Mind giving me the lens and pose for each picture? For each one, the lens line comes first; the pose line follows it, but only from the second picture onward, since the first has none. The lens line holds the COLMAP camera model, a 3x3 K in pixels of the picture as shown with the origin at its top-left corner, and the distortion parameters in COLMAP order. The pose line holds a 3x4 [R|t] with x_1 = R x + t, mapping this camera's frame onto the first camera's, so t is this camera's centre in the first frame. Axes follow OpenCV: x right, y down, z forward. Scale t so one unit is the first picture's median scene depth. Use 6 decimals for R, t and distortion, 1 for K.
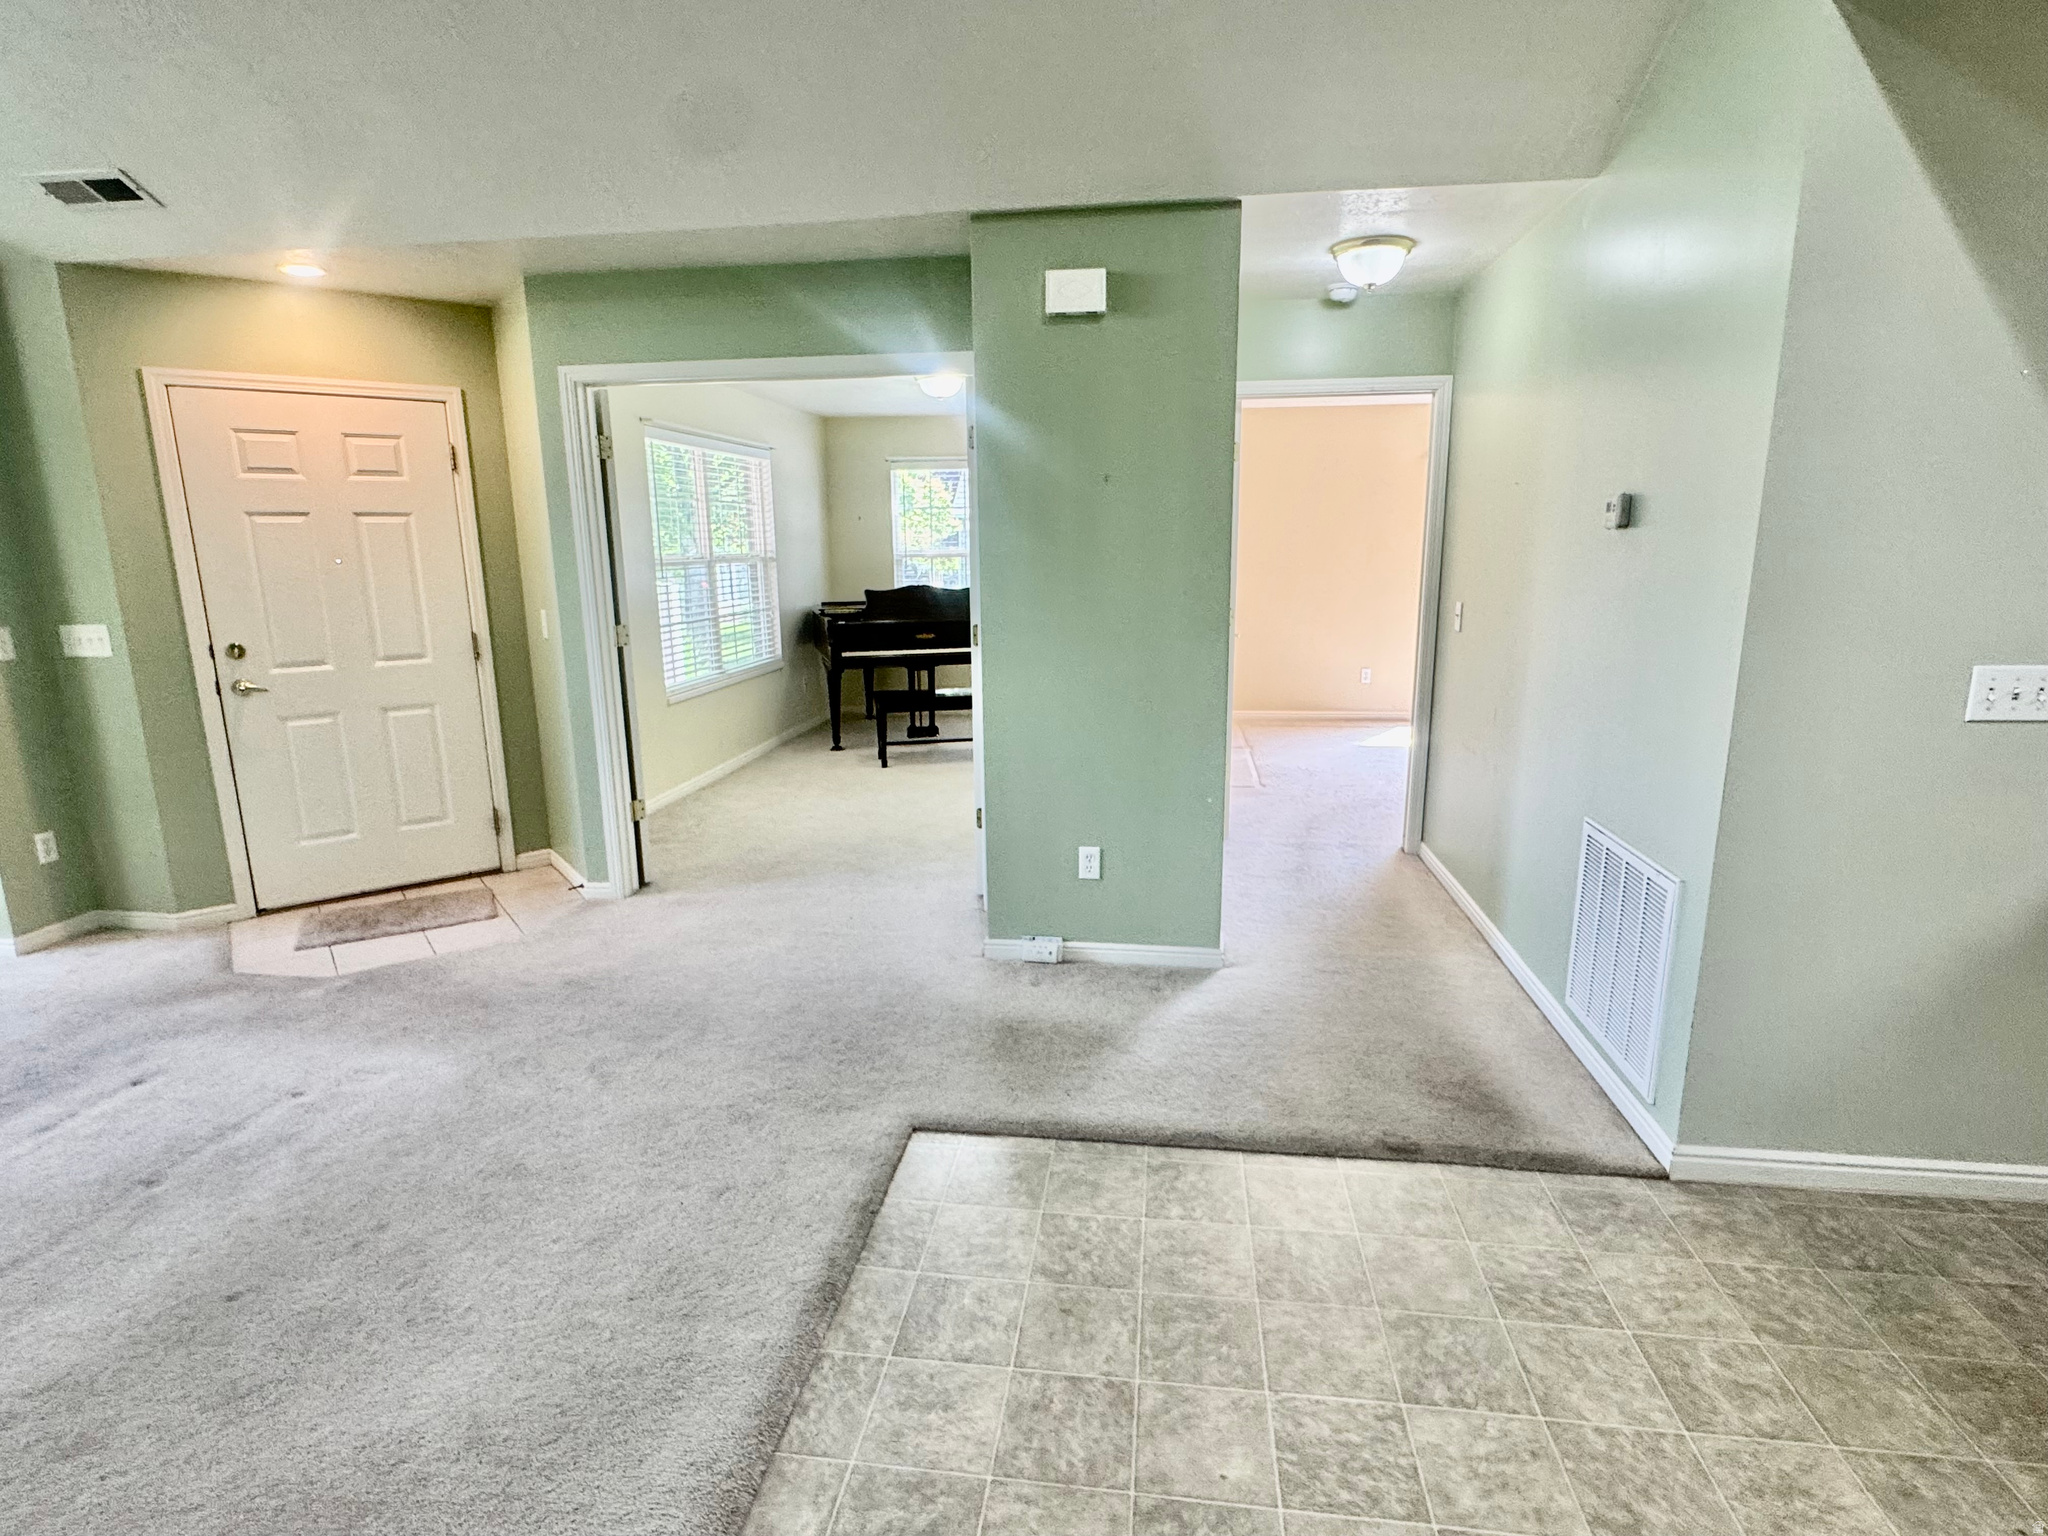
lens RADIAL K [[1045.3, 0, 1021.1], [0, 1045.3, 767.9], [0, 0, 1]] dist [-0.002975, 0.000550]
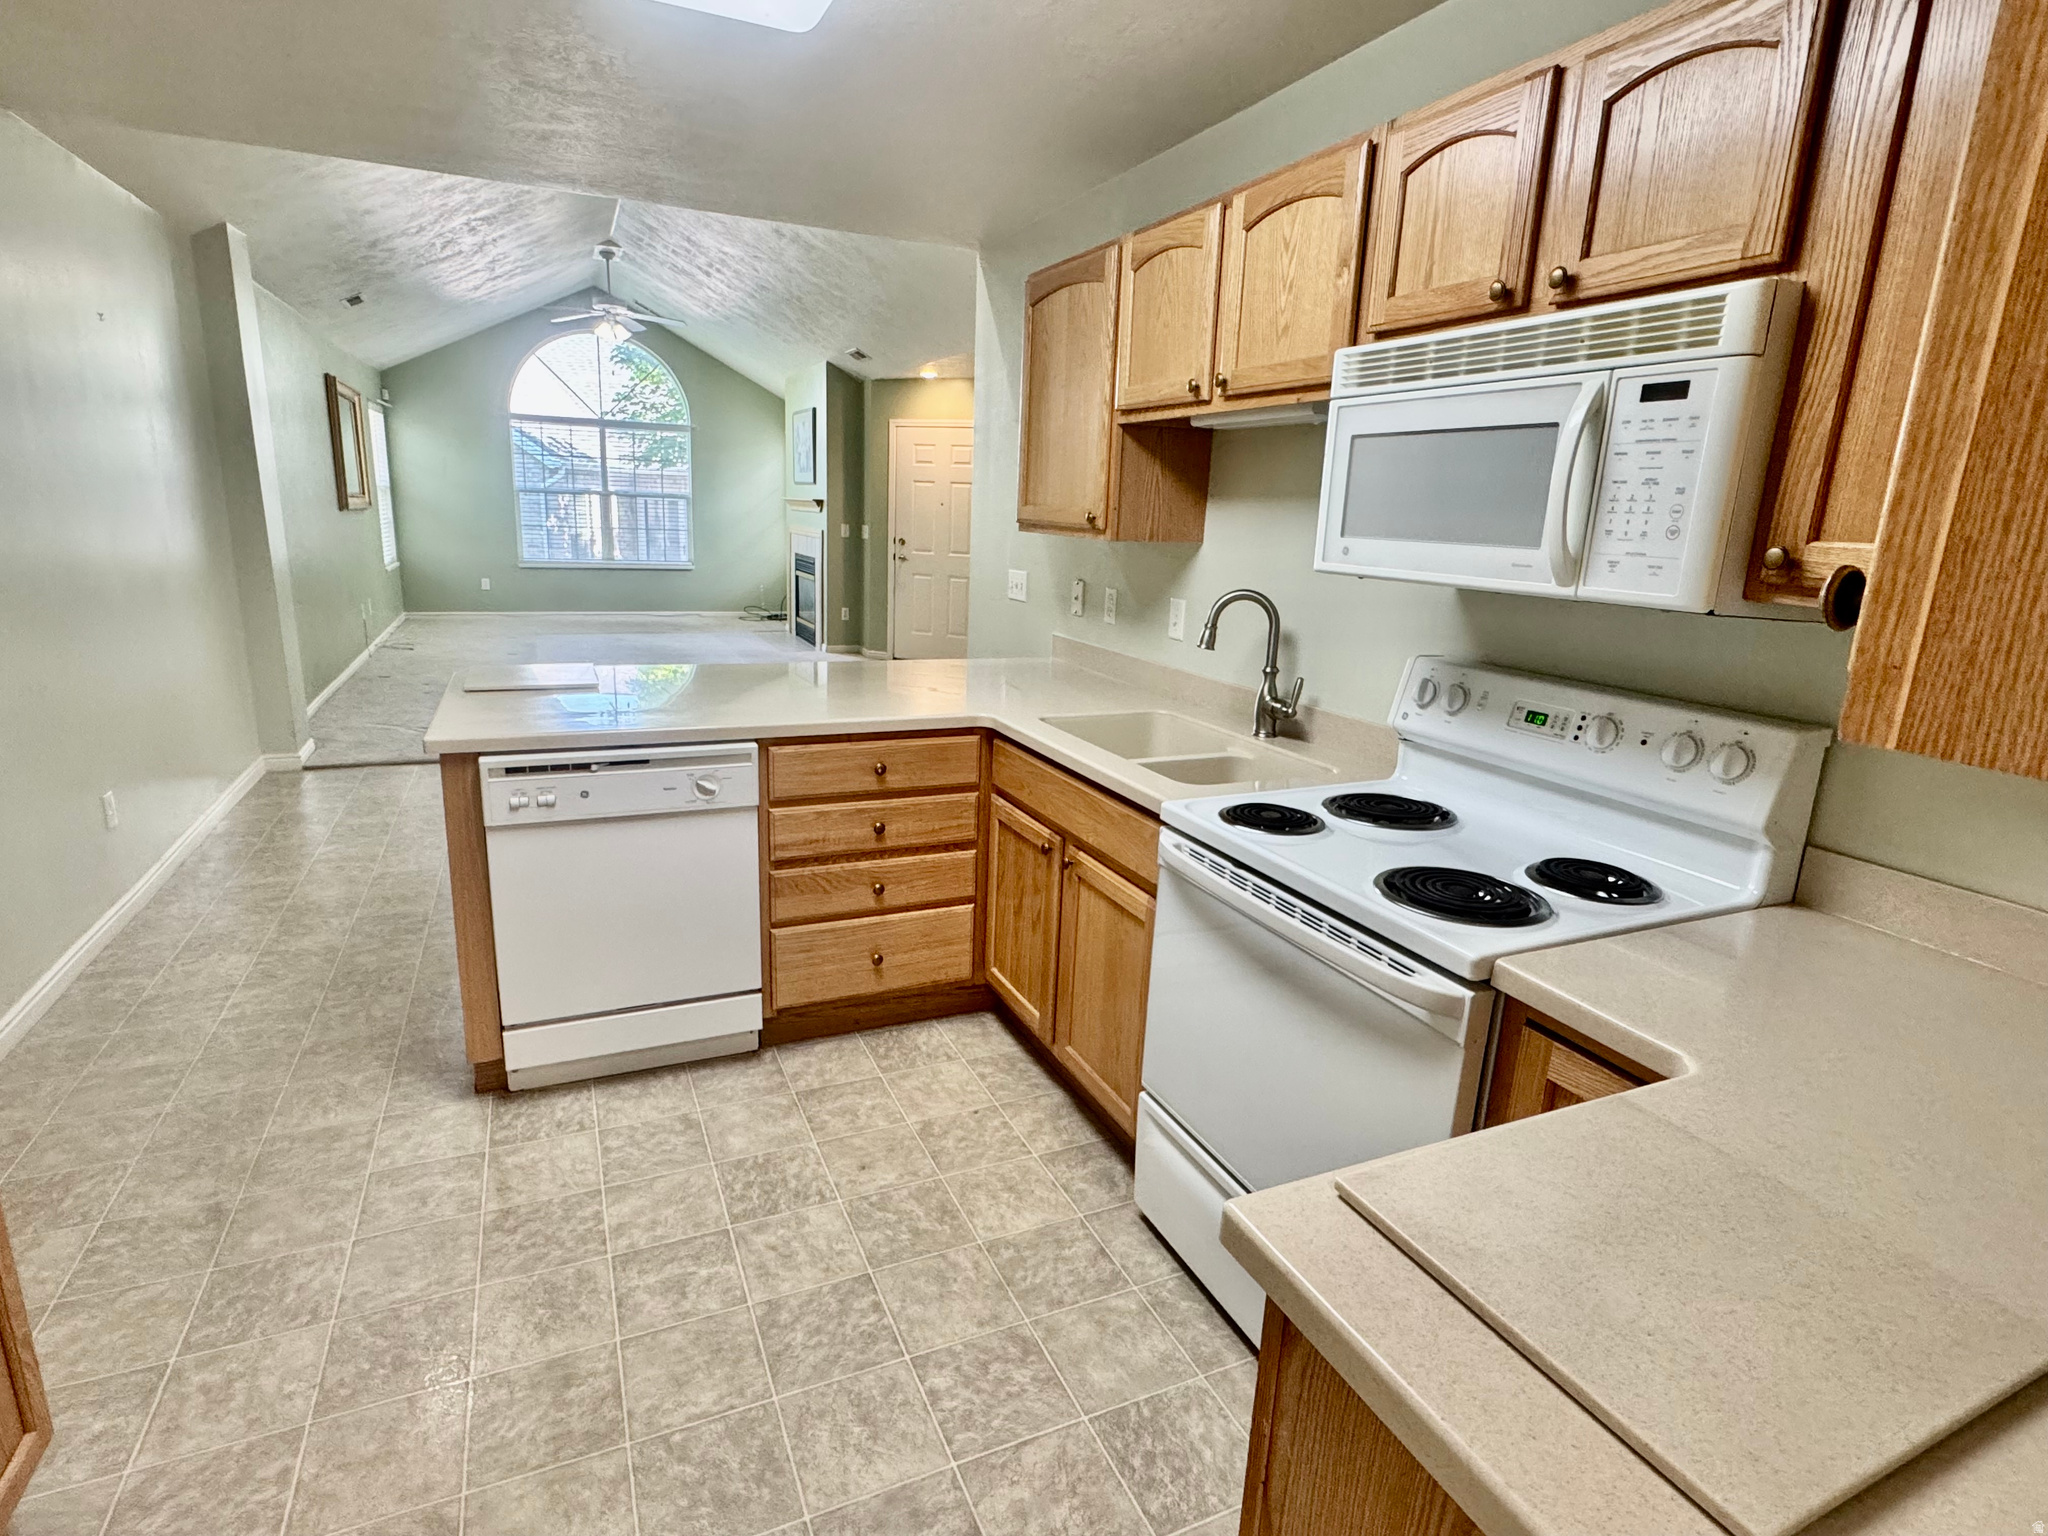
lens RADIAL K [[1046.1, 0, 1024.8], [0, 1046.1, 768.1], [0, 0, 1]] dist [-0.004293, -0.001291]
pose [[0.534158, 0.239123, -0.810861, 1.737131], [-0.224484, 0.964849, 0.136654, -0.007948], [0.815035, 0.109030, 0.569060, -0.038431]]
